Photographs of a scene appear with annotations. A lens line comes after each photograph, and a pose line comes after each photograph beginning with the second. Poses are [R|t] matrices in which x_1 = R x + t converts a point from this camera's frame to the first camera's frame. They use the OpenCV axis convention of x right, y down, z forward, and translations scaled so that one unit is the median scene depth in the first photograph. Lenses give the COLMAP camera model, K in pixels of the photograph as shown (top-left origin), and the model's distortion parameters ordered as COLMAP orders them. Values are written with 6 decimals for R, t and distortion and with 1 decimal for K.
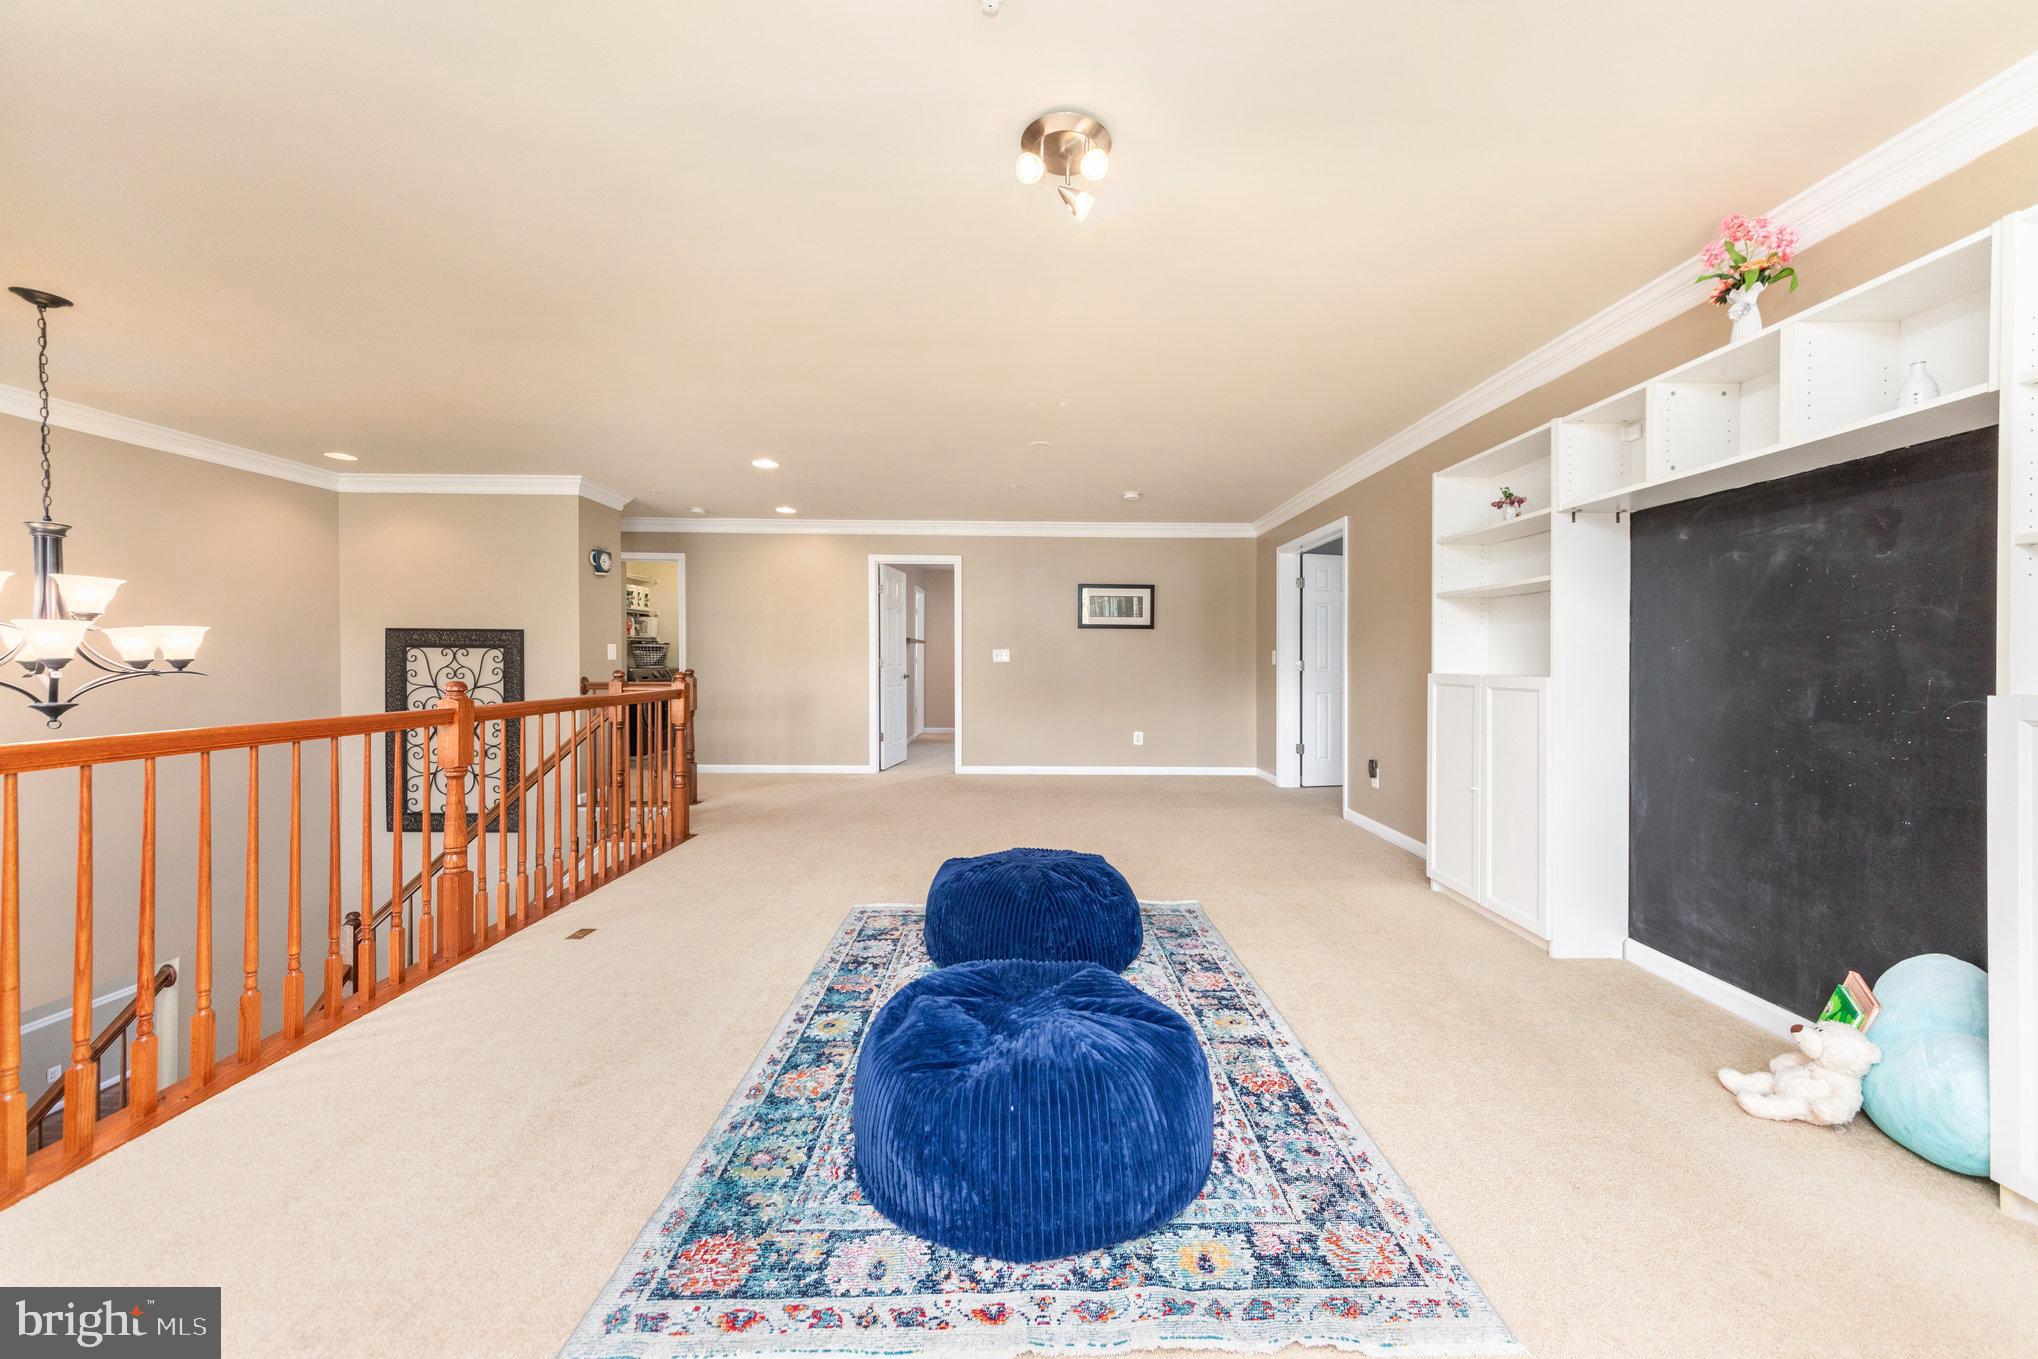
lens RADIAL K [[726.3, 0, 1023.3], [0, 726.3, 658.8], [0, 0, 1]] dist [-0.000358, 0.000171]
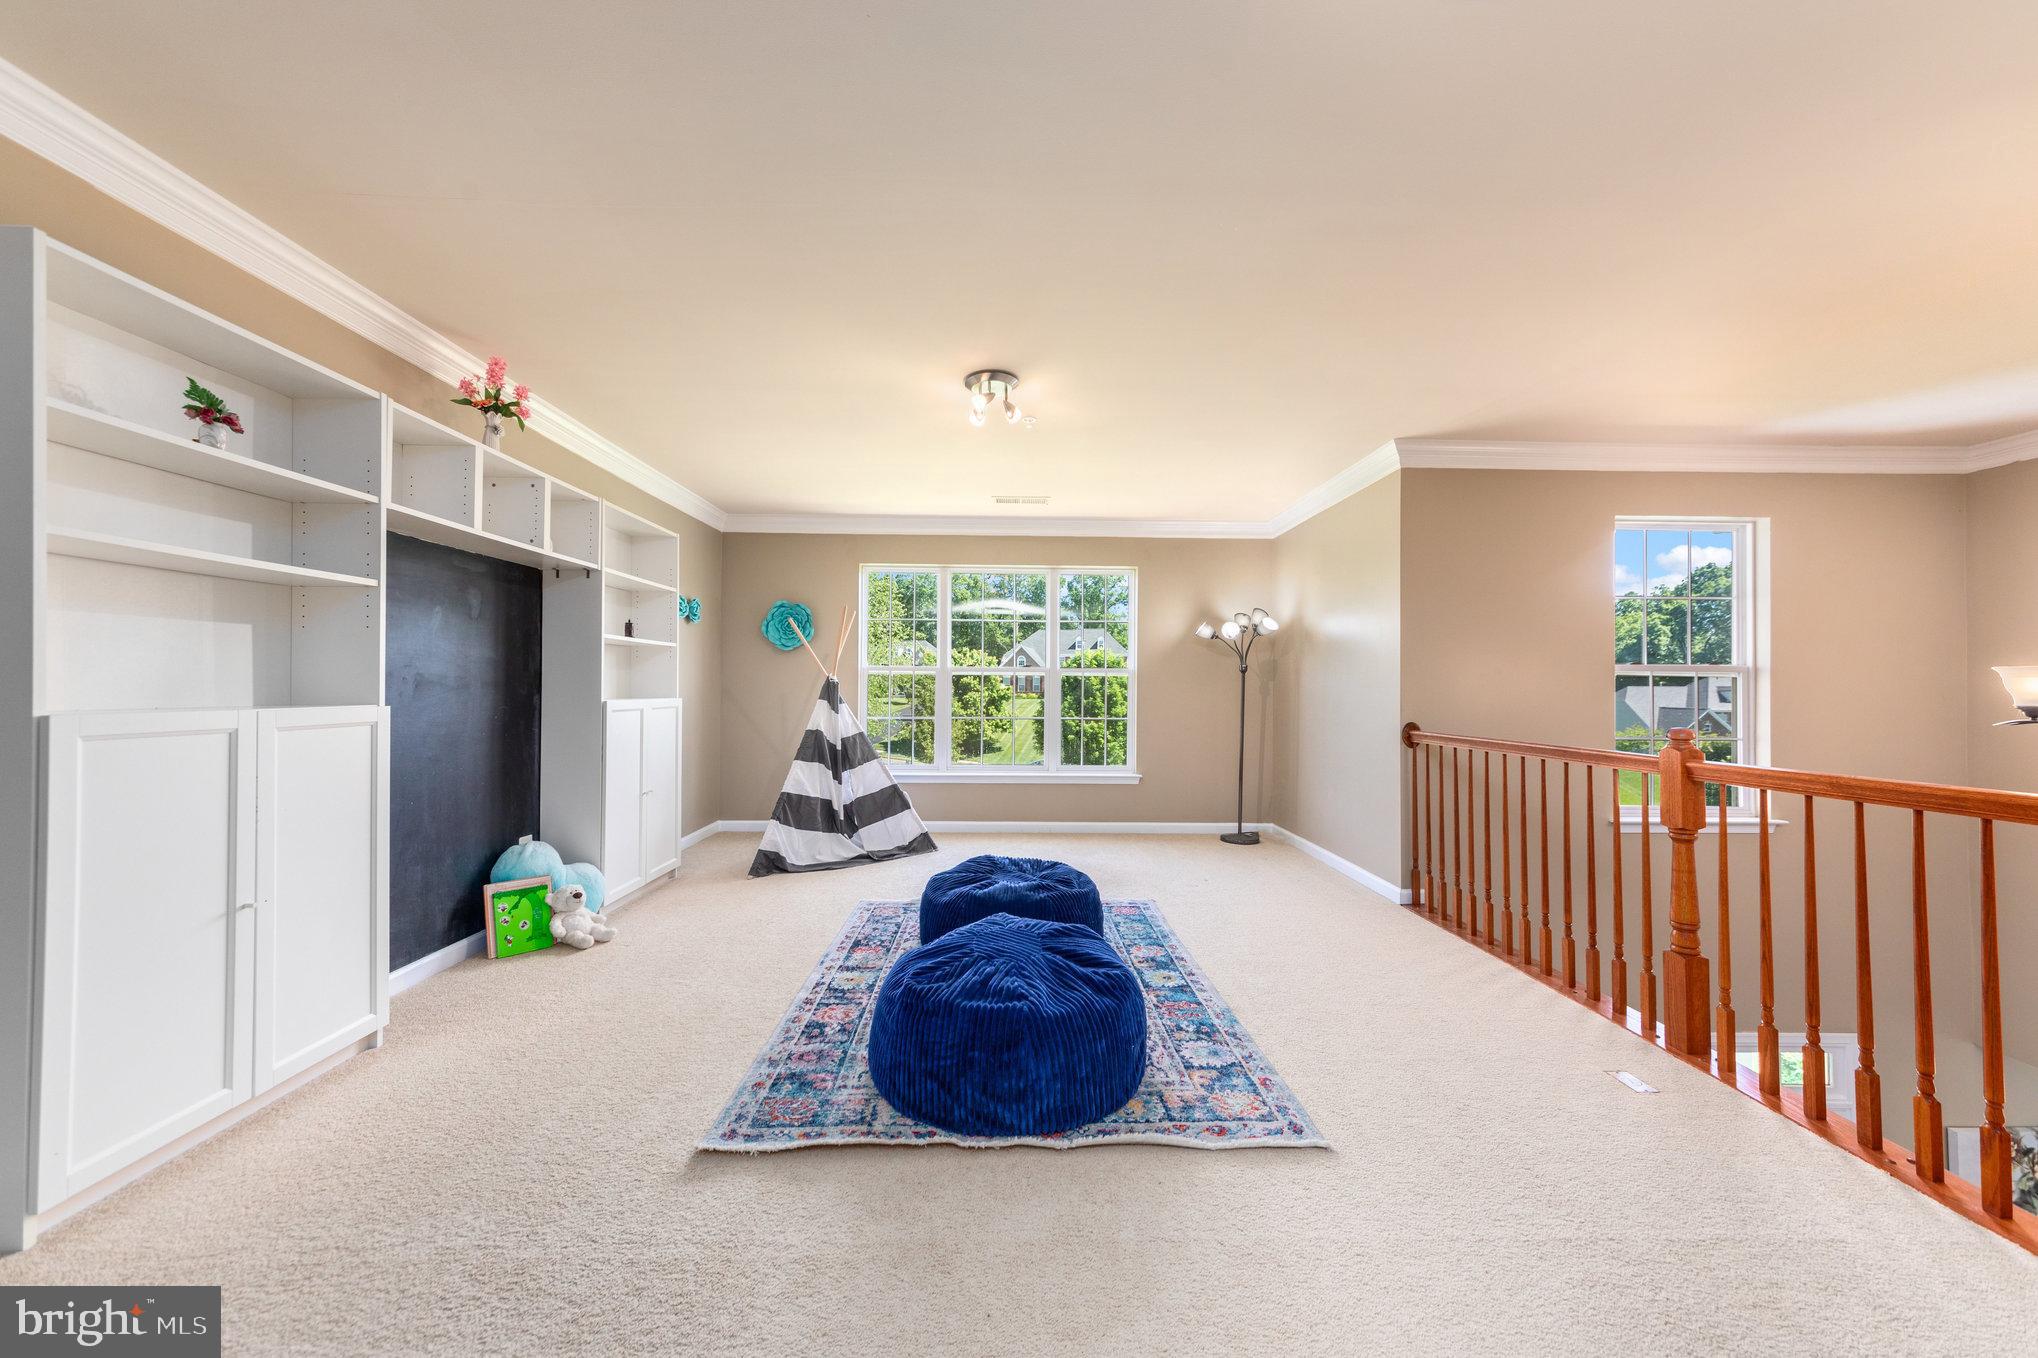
lens RADIAL K [[726.3, 0, 1018.2], [0, 726.3, 680.9], [0, 0, 1]] dist [-0.000358, 0.000171]
pose [[-0.999784, -0.013961, -0.015421, 0.024793], [-0.013767, 0.999826, -0.012582, -0.003640], [0.015594, -0.012367, -0.999802, 2.198862]]
